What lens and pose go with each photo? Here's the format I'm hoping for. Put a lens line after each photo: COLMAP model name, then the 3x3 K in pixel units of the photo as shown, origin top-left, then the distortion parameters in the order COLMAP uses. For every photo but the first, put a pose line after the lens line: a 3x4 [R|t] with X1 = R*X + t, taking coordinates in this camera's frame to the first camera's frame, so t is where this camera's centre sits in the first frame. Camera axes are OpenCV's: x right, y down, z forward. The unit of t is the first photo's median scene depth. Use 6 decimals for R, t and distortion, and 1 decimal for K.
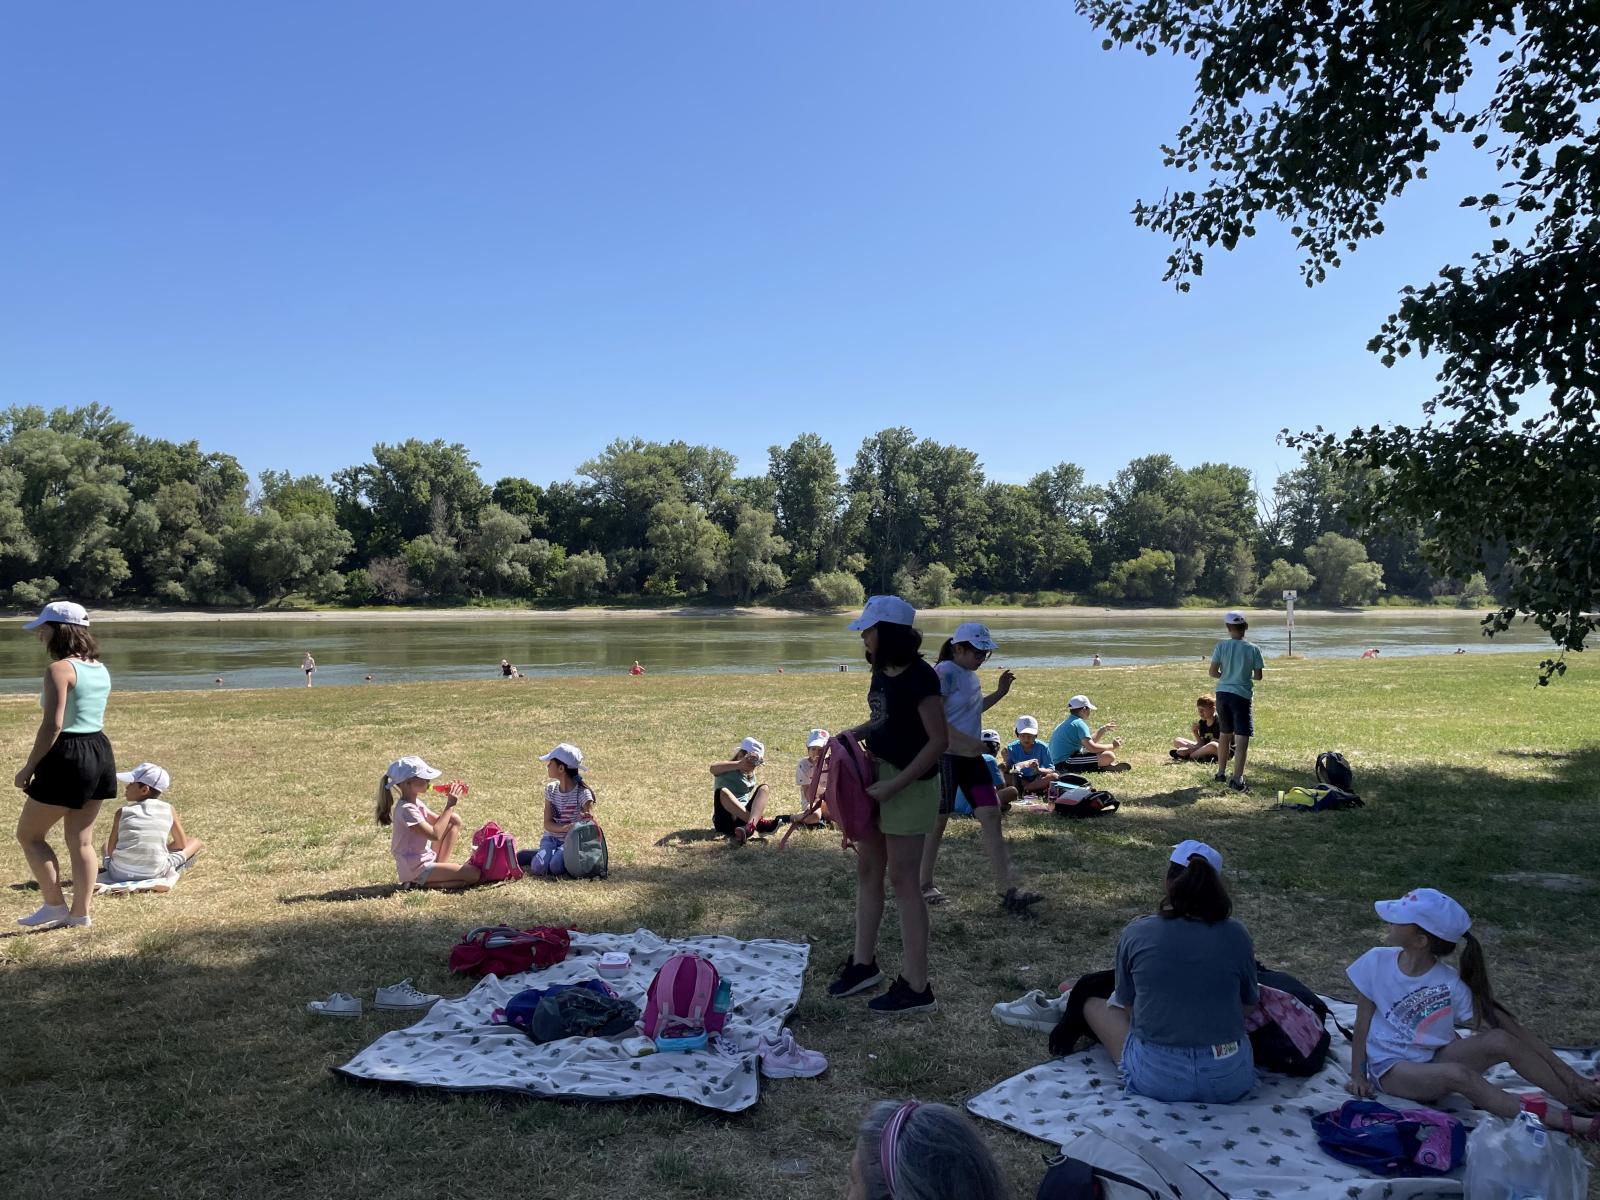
lens RADIAL K [[1183.3, 0, 800.0], [0, 1183.3, 600.0], [0, 0, 1]] dist [0.067568, -0.077920]
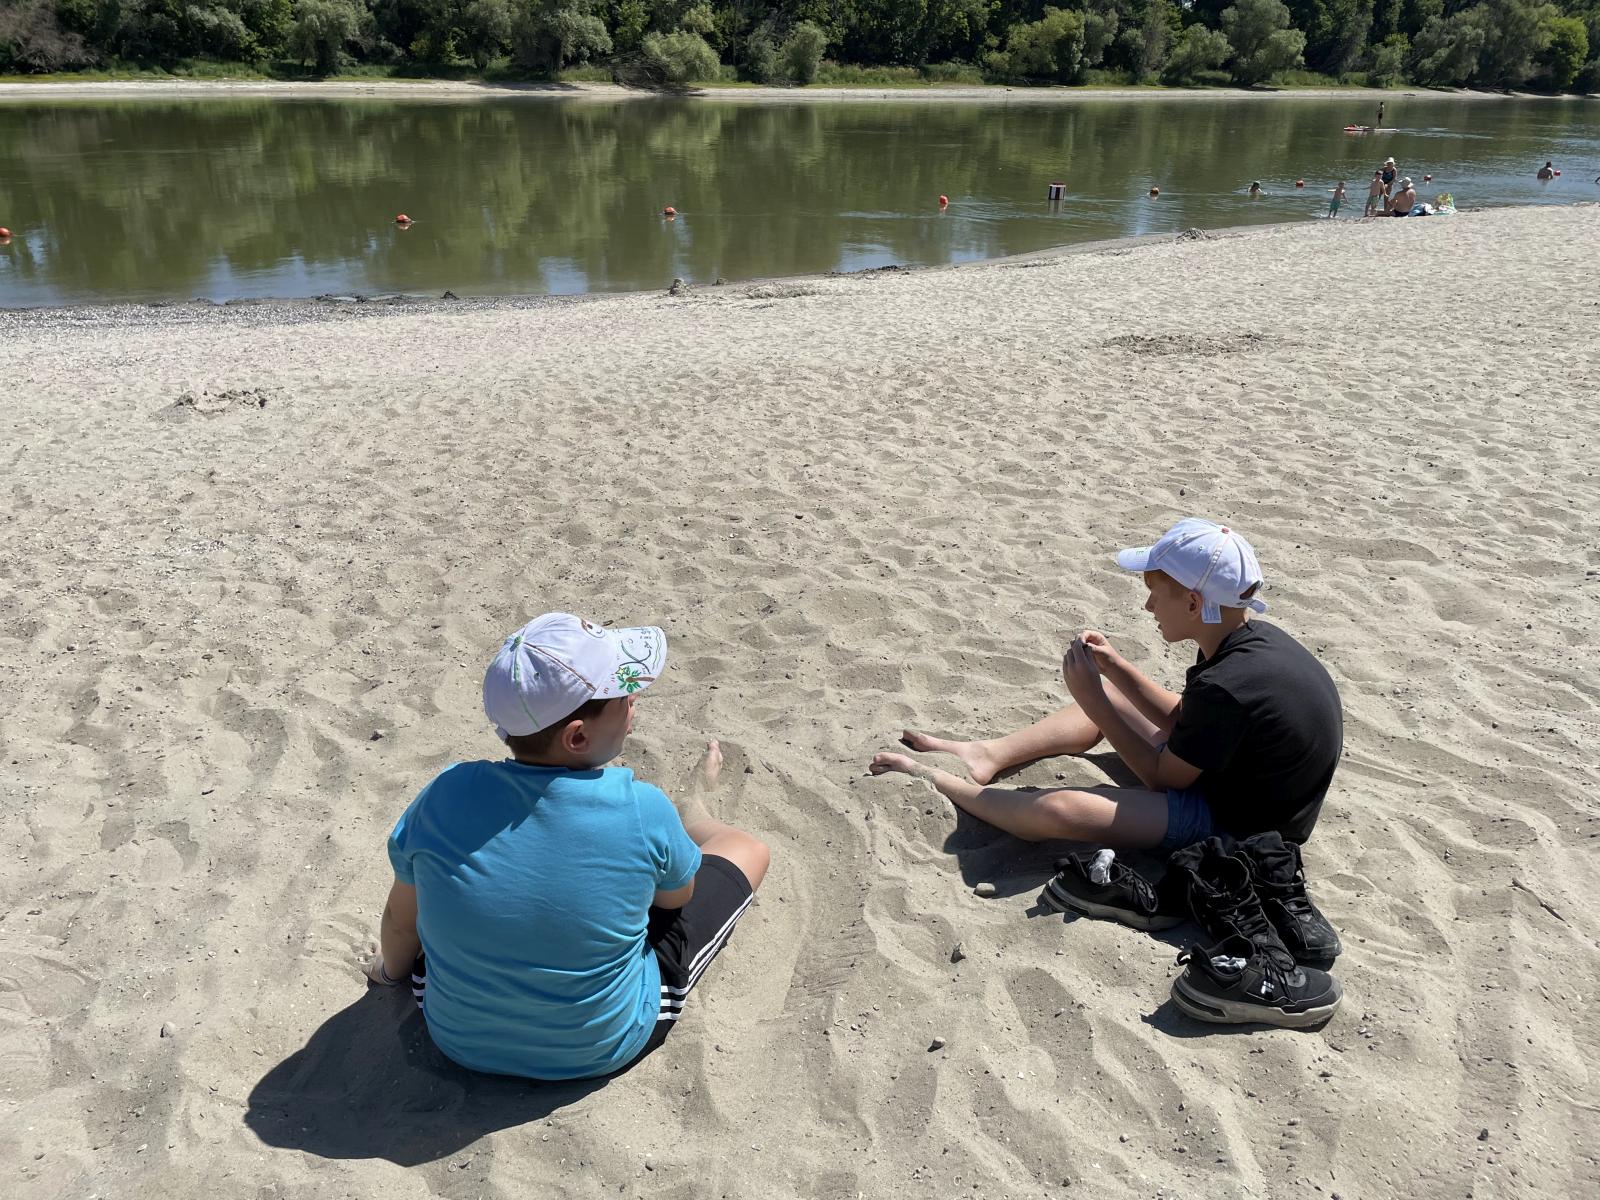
lens RADIAL K [[1198.7, 0, 801.1], [0, 1198.7, 588.9], [0, 0, 1]] dist [0.080865, -0.103734]
pose [[0.981227, -0.067631, 0.180608, -0.058629], [-0.007416, 0.922569, 0.385761, 0.004737], [-0.192712, -0.379858, 0.904748, 0.165761]]
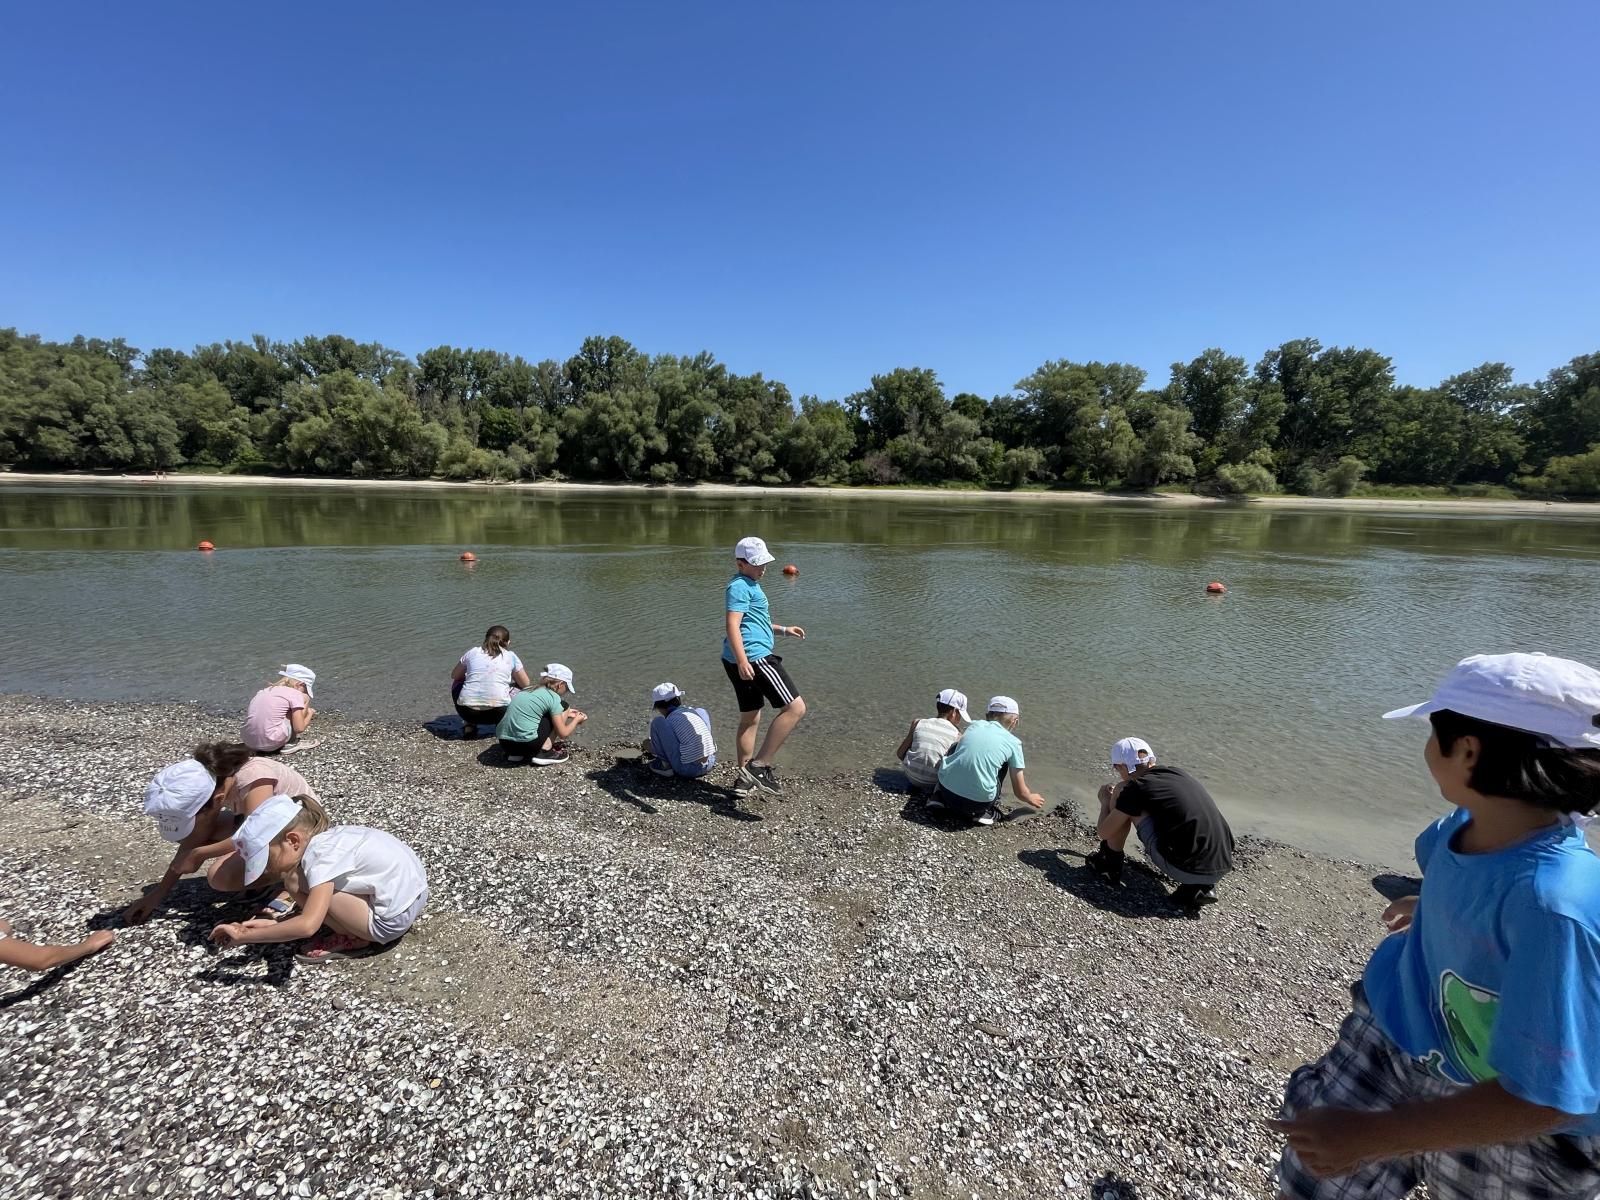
lens RADIAL K [[648.4, 0, 800.0], [0, 648.4, 600.0], [0, 0, 1]] dist [-0.003178, 0.000163]
pose [[0.901186, 0.089588, -0.424074, -0.084627], [-0.019638, 0.985841, 0.166531, 0.011205], [0.432988, -0.141747, 0.890185, 0.243237]]
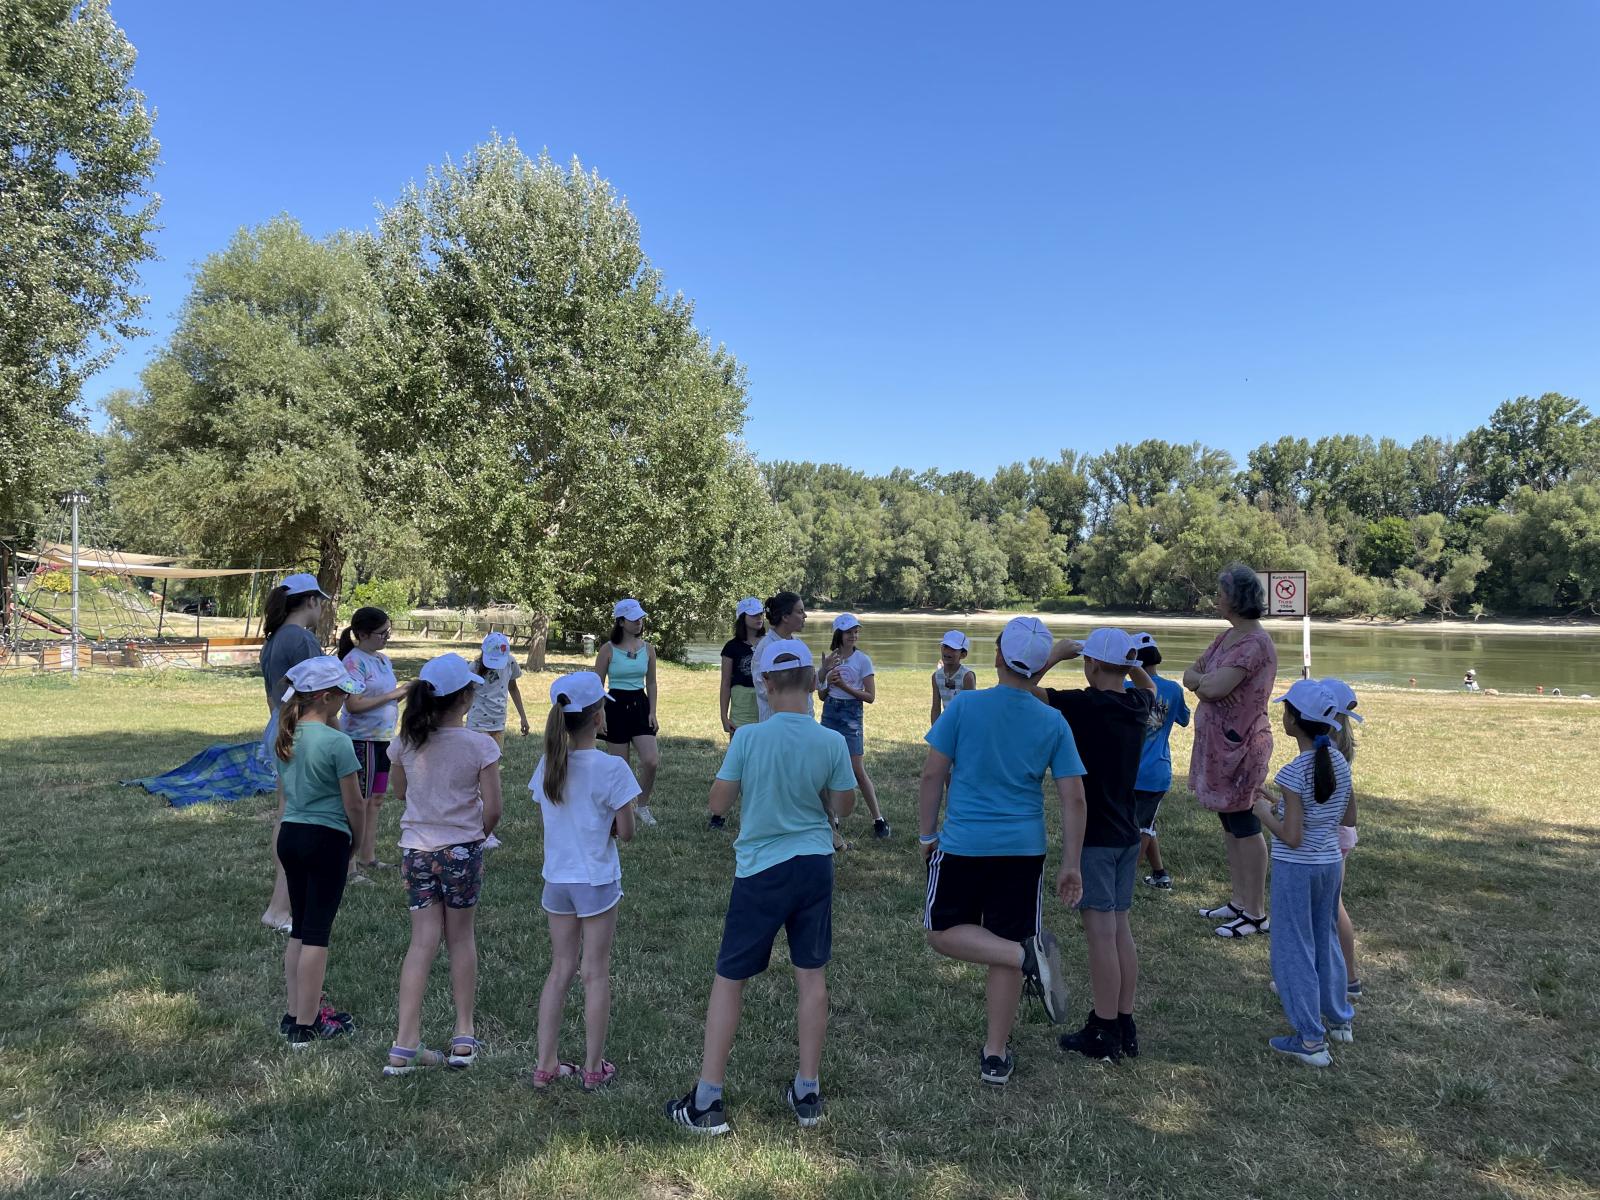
lens RADIAL K [[1198.7, 0, 801.1], [0, 1198.7, 588.9], [0, 0, 1]] dist [0.080865, -0.103734]
pose [[0.384903, -0.005834, -0.922939, 0.005714], [-0.011233, 0.999876, -0.011005, -0.000394], [0.922889, 0.014603, 0.384789, -0.026403]]
